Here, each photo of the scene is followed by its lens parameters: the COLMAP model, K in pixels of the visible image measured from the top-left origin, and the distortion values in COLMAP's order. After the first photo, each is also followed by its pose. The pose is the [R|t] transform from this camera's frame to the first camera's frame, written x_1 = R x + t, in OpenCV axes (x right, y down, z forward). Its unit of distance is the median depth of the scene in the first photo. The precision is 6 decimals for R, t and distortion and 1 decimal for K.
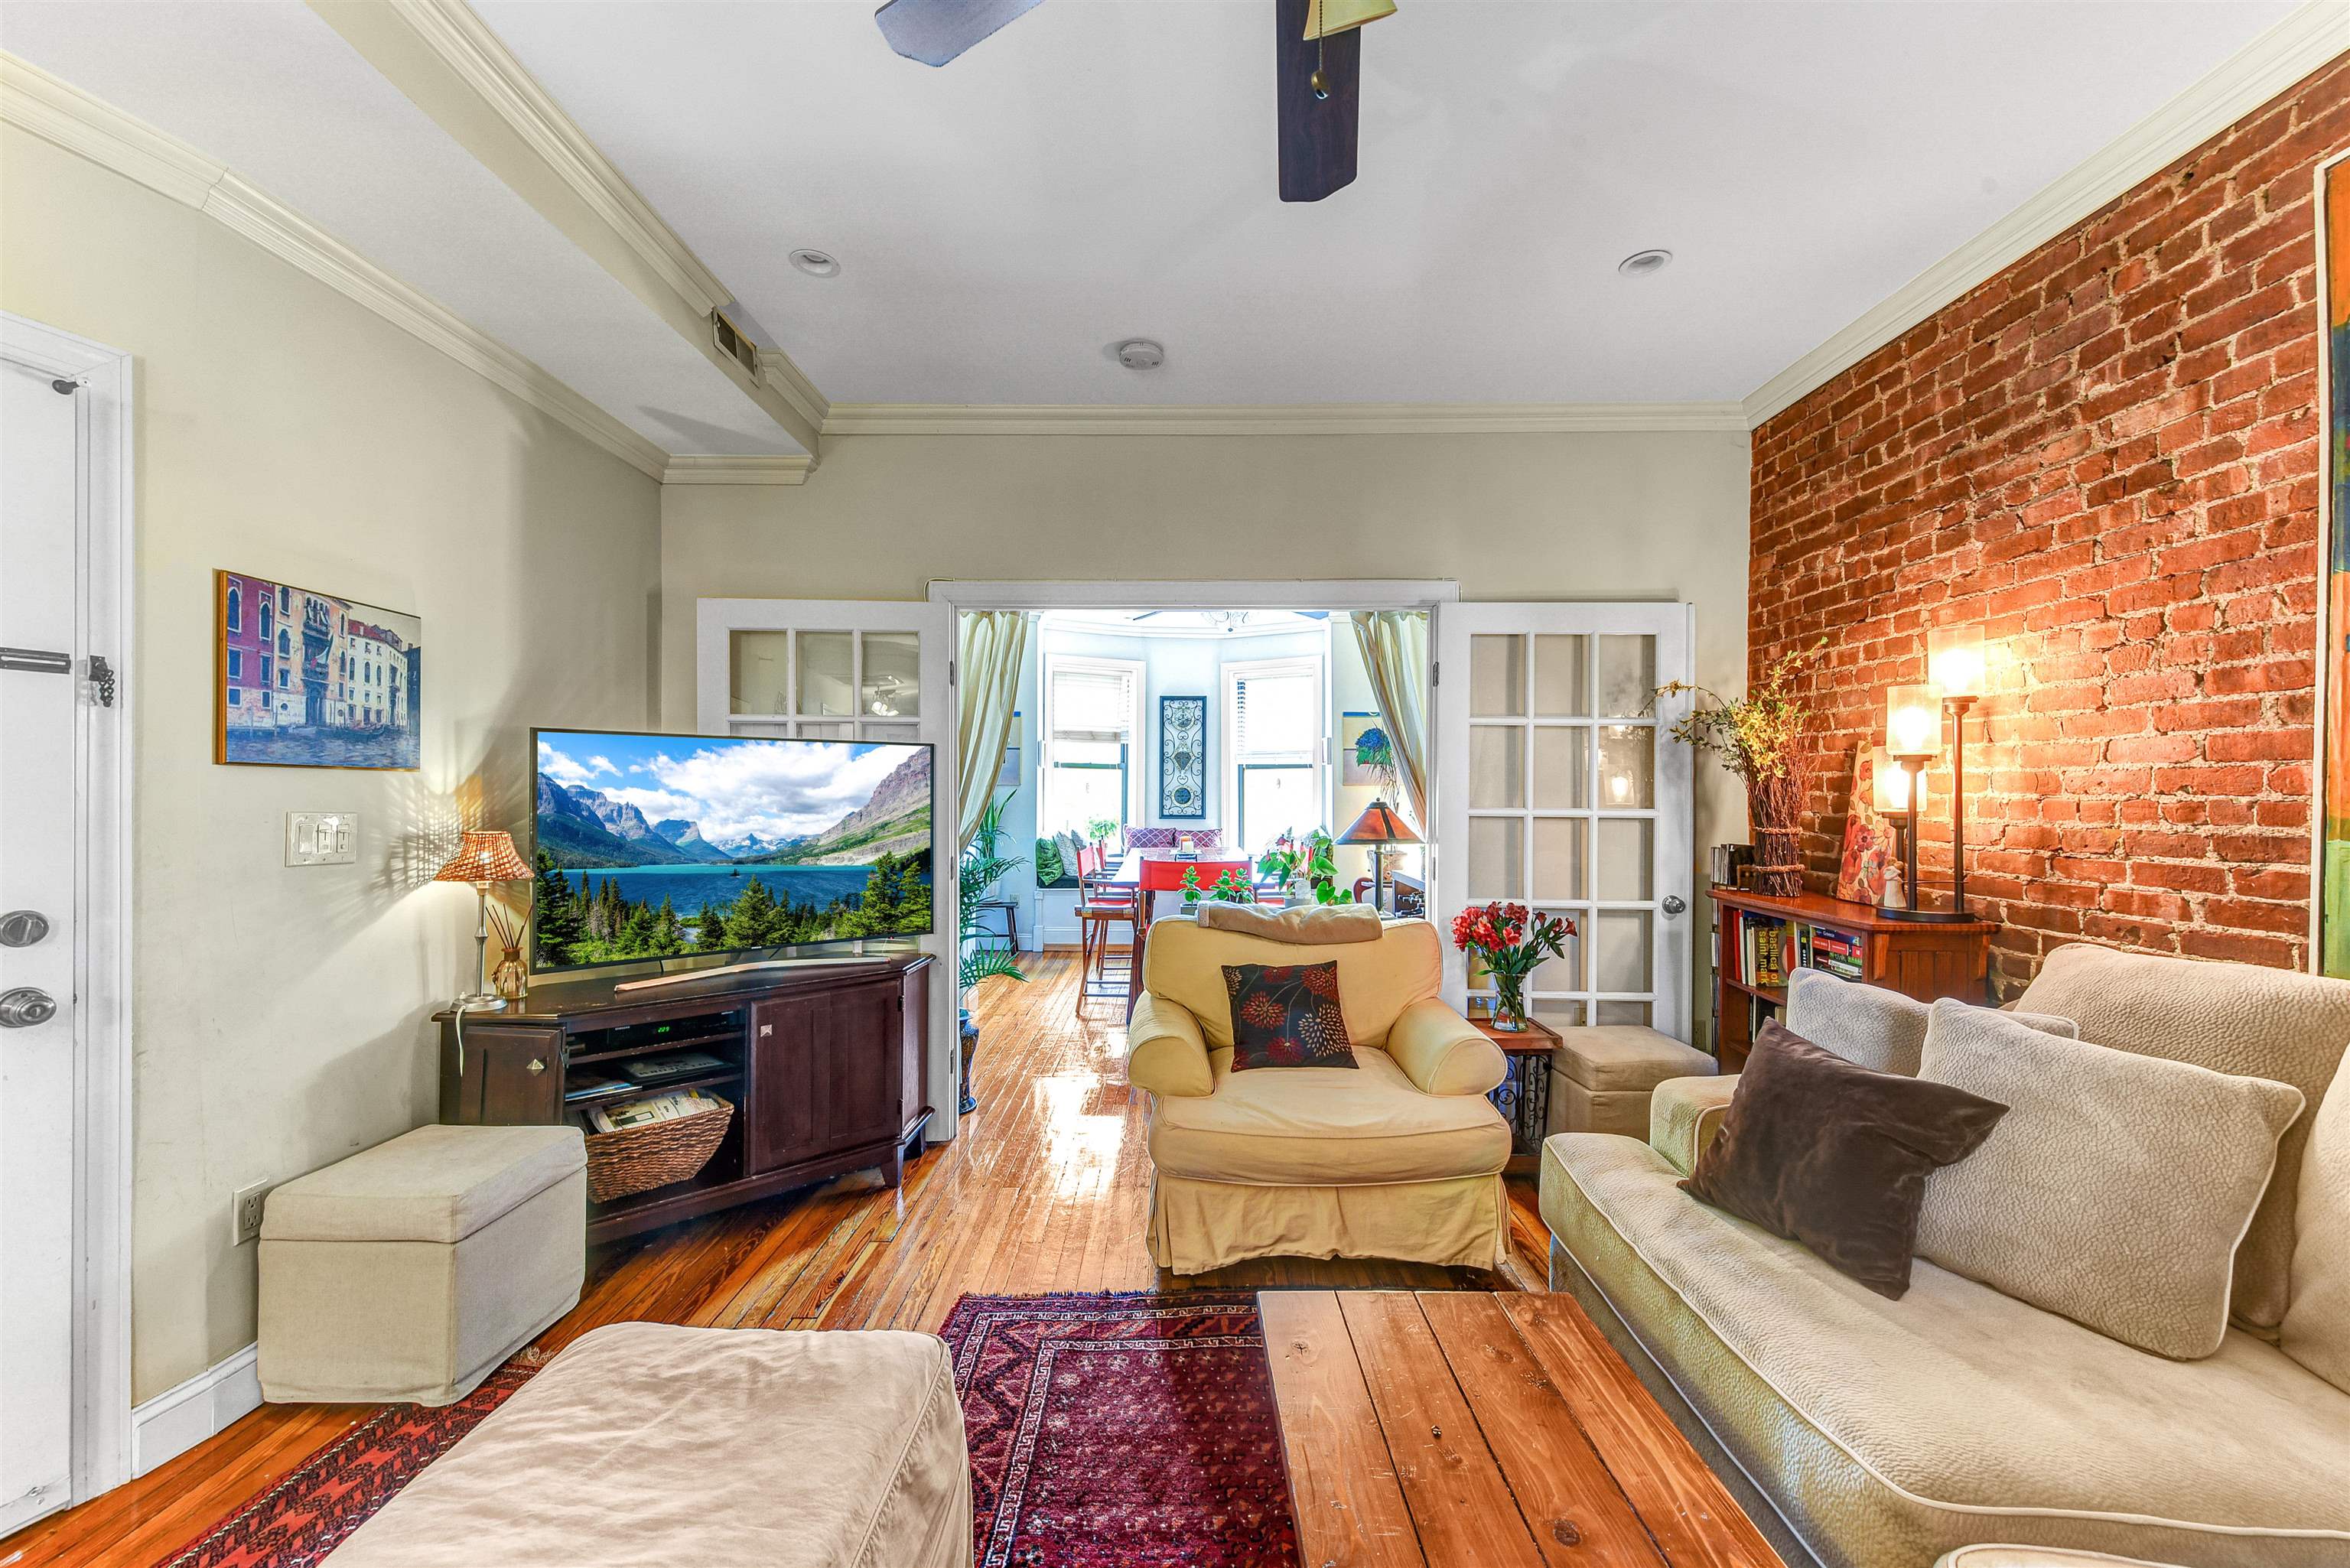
lens RADIAL K [[936.9, 0, 1173.1], [0, 936.9, 793.8], [0, 0, 1]] dist [0.008912, -0.000501]
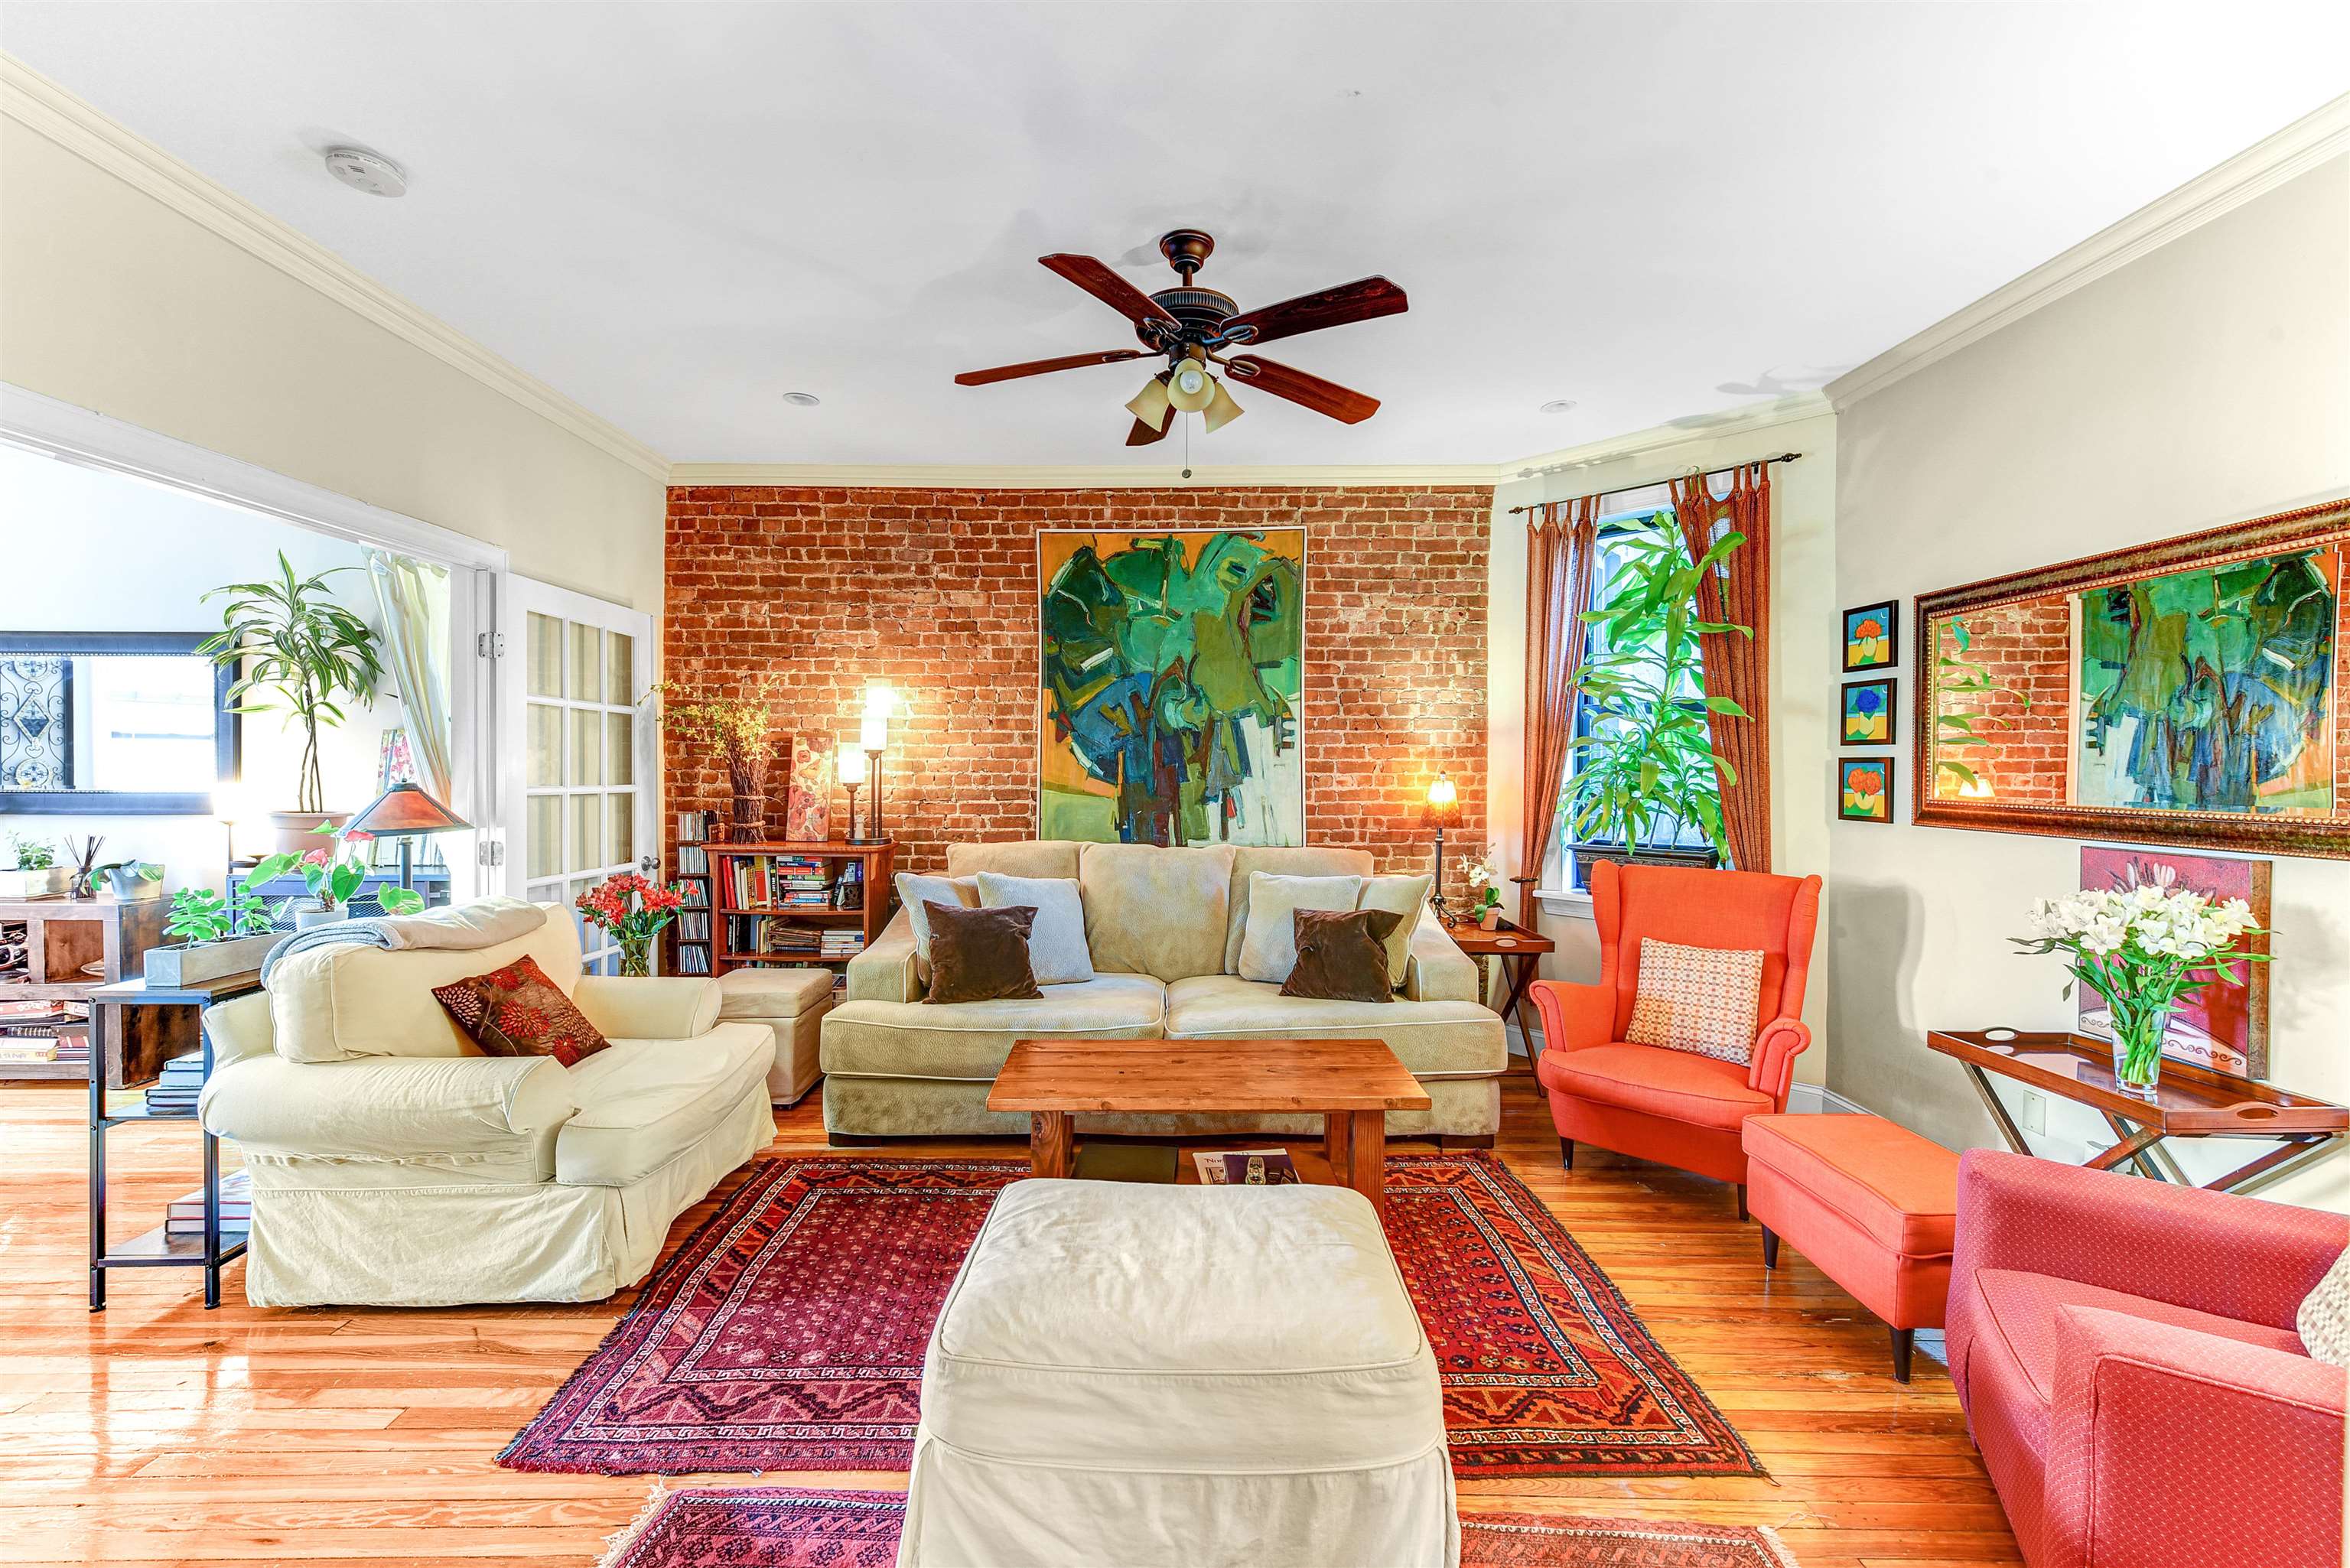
lens RADIAL K [[936.9, 0, 1173.3], [0, 936.9, 773.1], [0, 0, 1]] dist [0.008912, -0.000501]
pose [[-0.018038, -0.011308, 0.999773, -0.984670], [-0.003205, 0.999932, 0.011252, -0.019610], [-0.999832, -0.003001, -0.018073, 0.488571]]
